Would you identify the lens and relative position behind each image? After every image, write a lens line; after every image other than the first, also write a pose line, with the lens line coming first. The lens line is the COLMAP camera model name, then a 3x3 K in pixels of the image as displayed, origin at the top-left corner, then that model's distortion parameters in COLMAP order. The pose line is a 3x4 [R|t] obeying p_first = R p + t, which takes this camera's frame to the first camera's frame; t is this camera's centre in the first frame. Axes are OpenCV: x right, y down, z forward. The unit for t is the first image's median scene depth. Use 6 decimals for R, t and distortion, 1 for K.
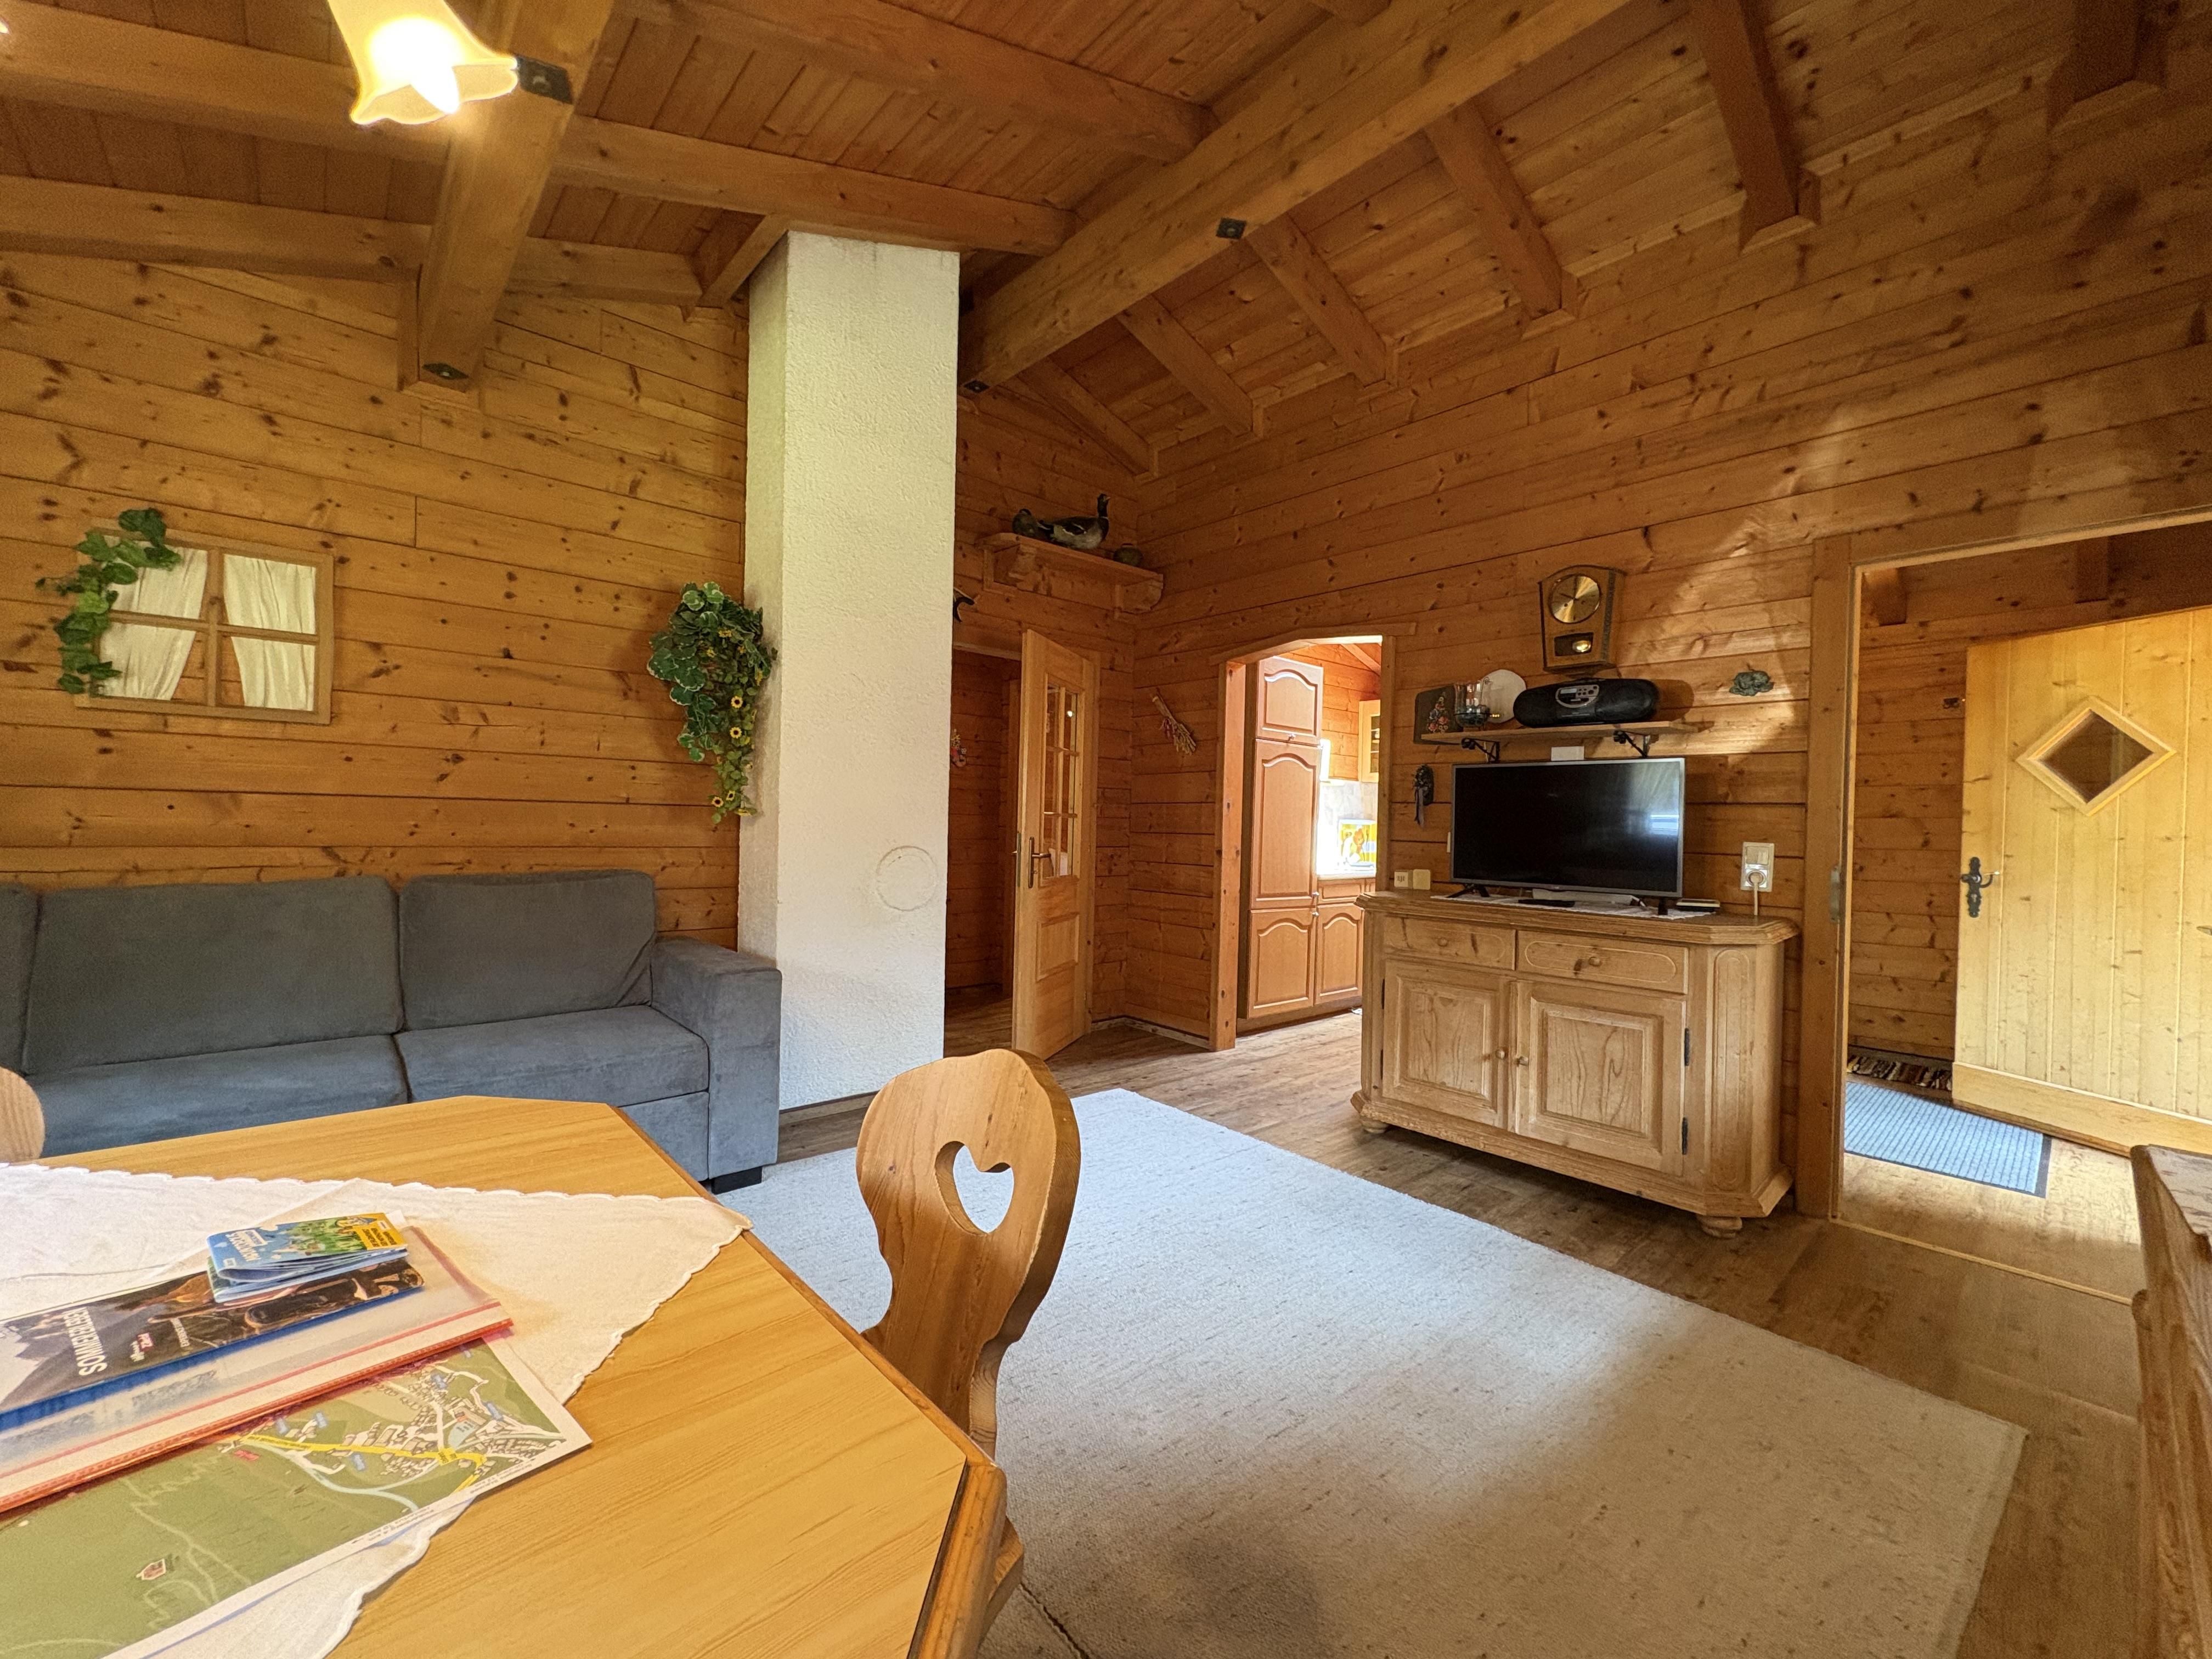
lens RADIAL K [[884.3, 0, 1101.8], [0, 884.3, 829.0], [0, 0, 1]] dist [-0.001439, 0.000077]
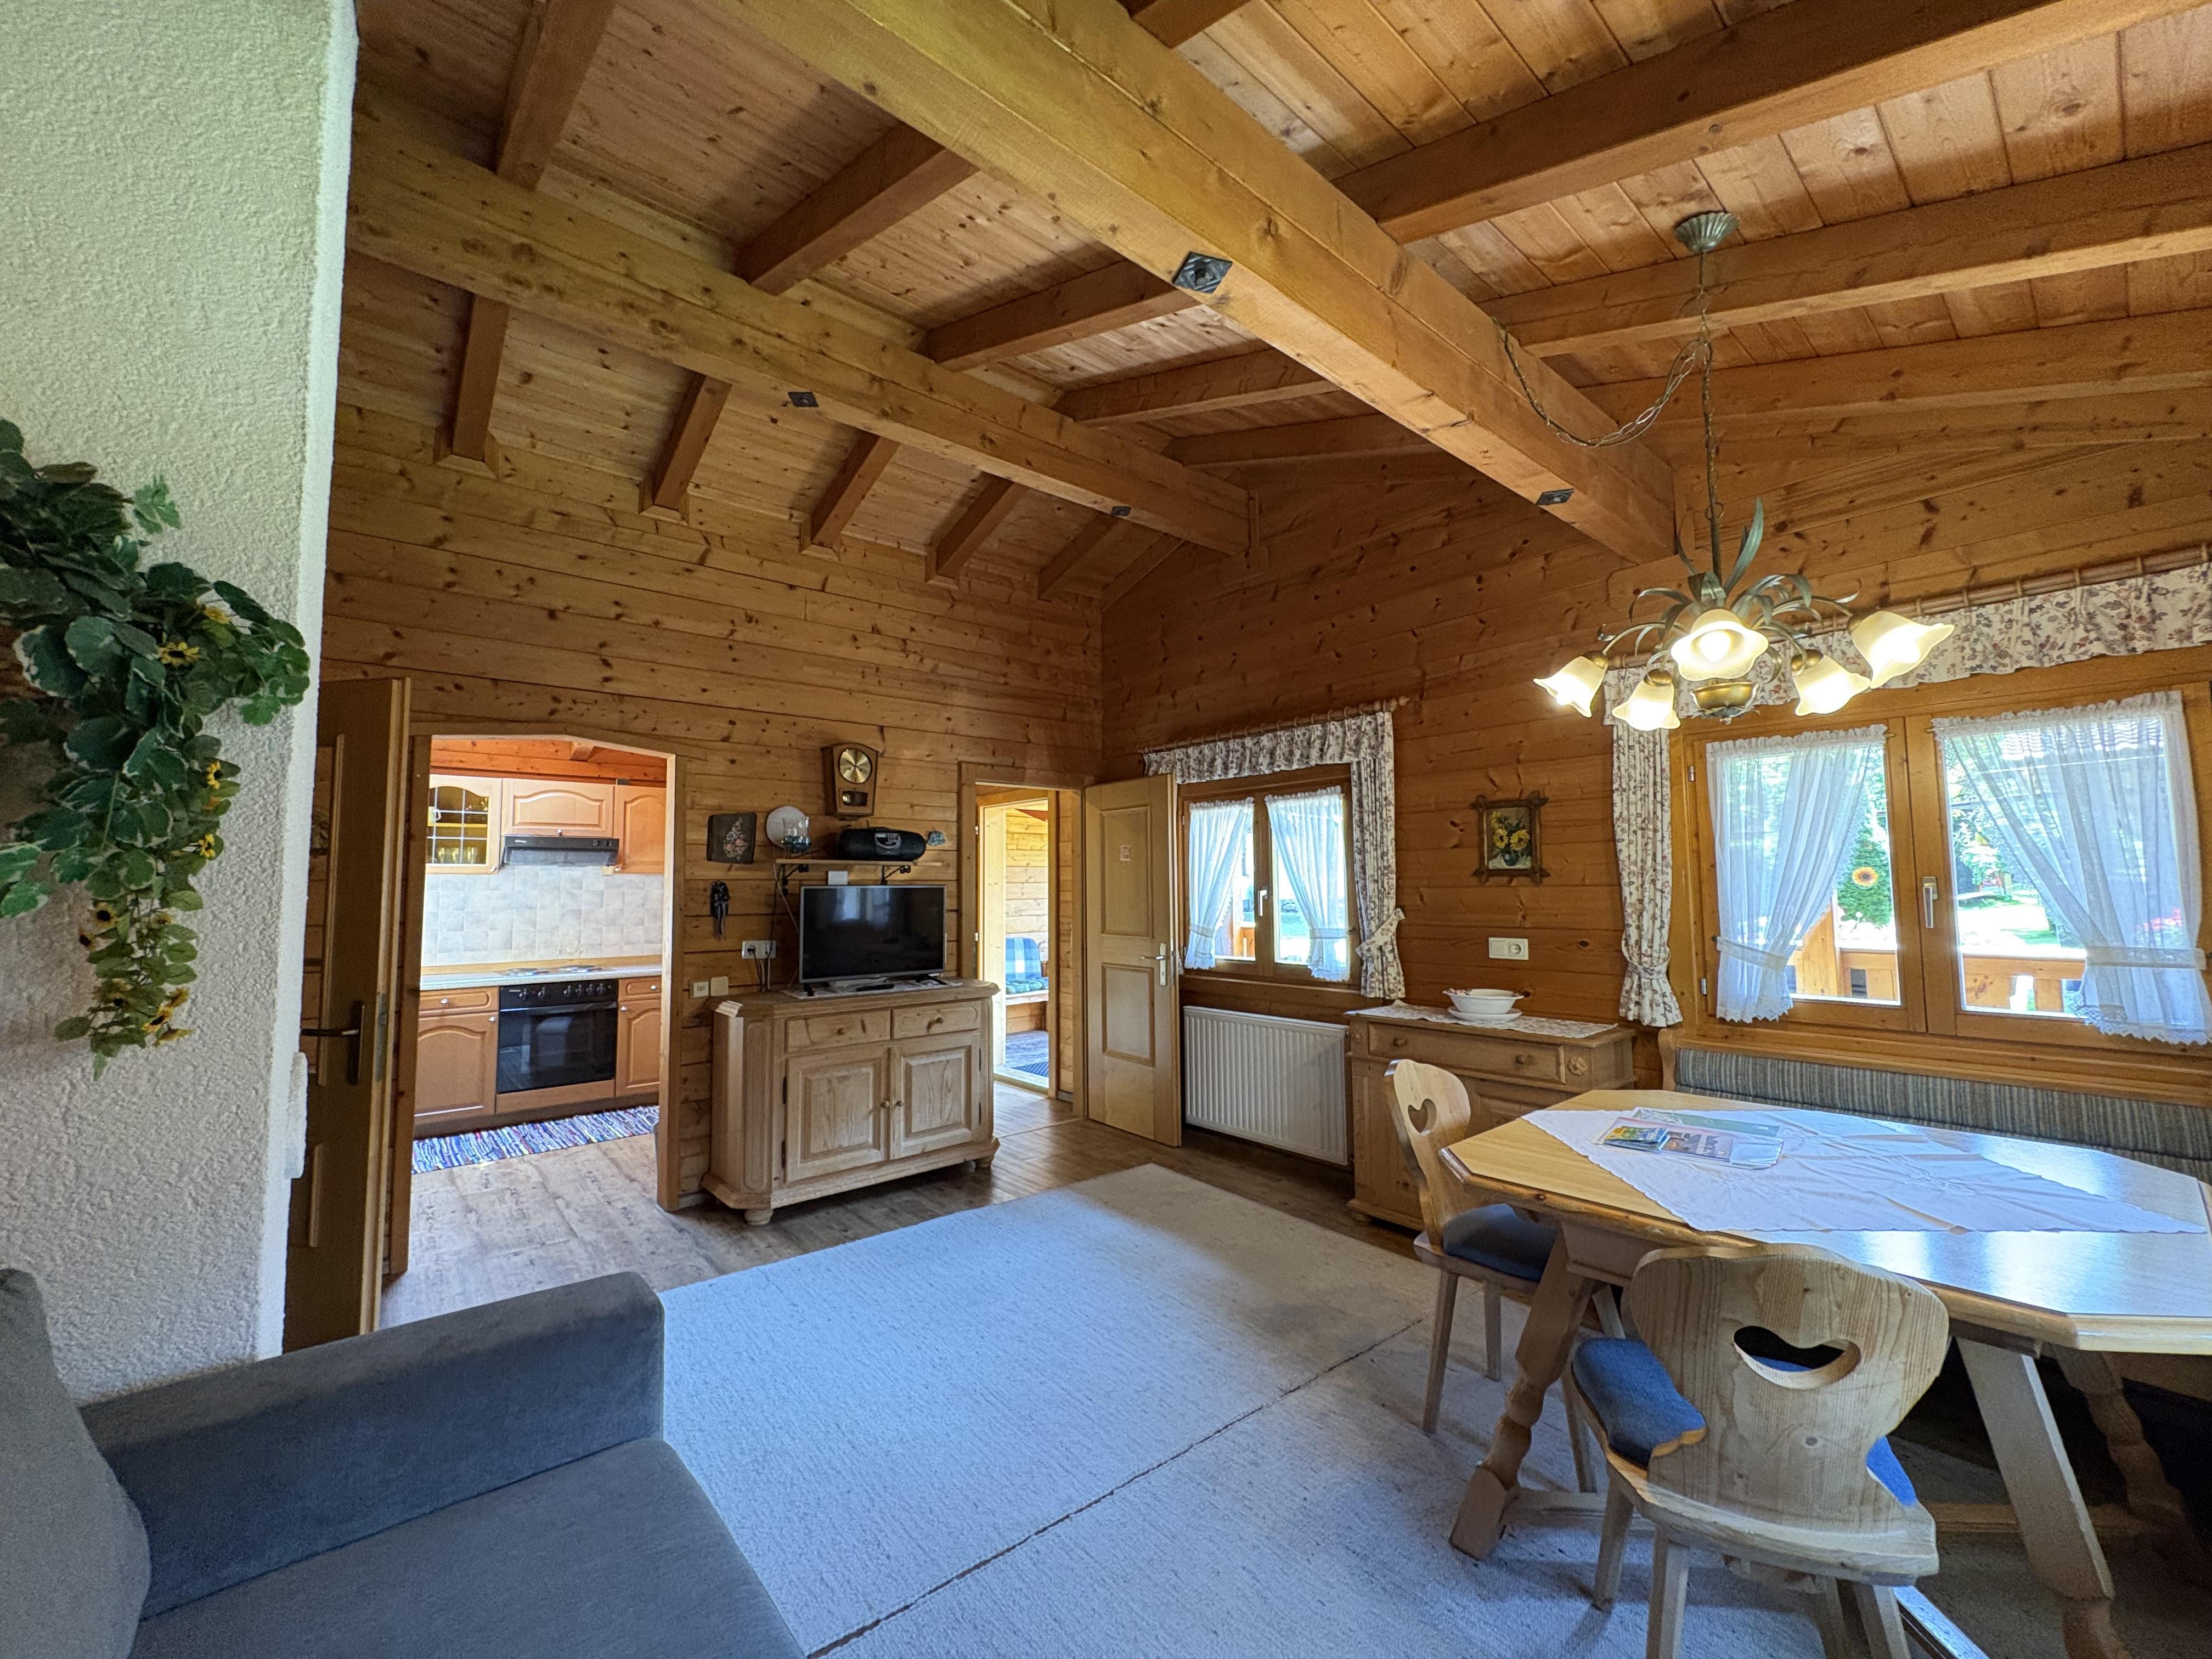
lens RADIAL K [[884.3, 0, 1096.9], [0, 884.3, 833.1], [0, 0, 1]] dist [-0.001439, 0.000077]
pose [[0.031658, 0.043830, 0.998537, -1.660991], [0.020779, 0.998793, -0.044500, -0.169666], [-0.999283, 0.022157, 0.030709, 1.147572]]
